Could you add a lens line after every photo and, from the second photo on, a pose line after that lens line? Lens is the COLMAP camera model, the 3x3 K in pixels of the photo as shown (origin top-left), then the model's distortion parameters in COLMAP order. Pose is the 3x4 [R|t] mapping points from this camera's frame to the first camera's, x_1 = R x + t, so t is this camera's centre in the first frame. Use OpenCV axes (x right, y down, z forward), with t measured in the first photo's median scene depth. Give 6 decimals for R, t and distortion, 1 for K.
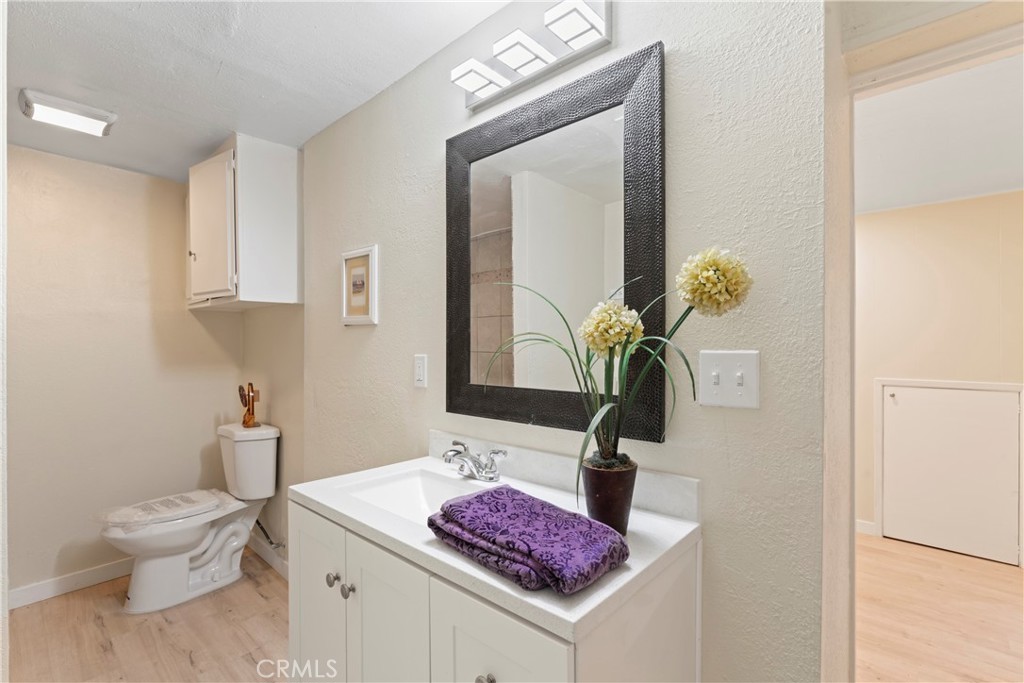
lens RADIAL K [[473.5, 0, 510.2], [0, 473.5, 350.8], [0, 0, 1]] dist [0.001164, 0.000169]
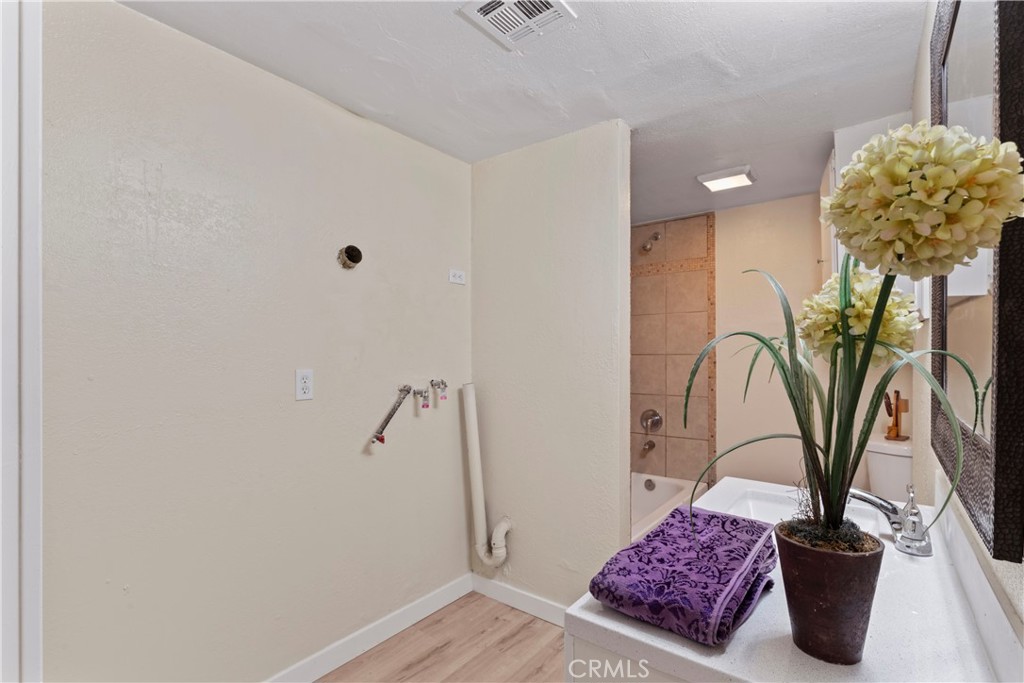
lens RADIAL K [[486.8, 0, 511.8], [0, 486.8, 358.1], [0, 0, 1]] dist [-0.001495, -0.000242]
pose [[0.103989, -0.002784, -0.994575, 0.530476], [0.004225, 0.999988, -0.002358, 0.011180], [0.994569, -0.003957, 0.104000, 0.361168]]
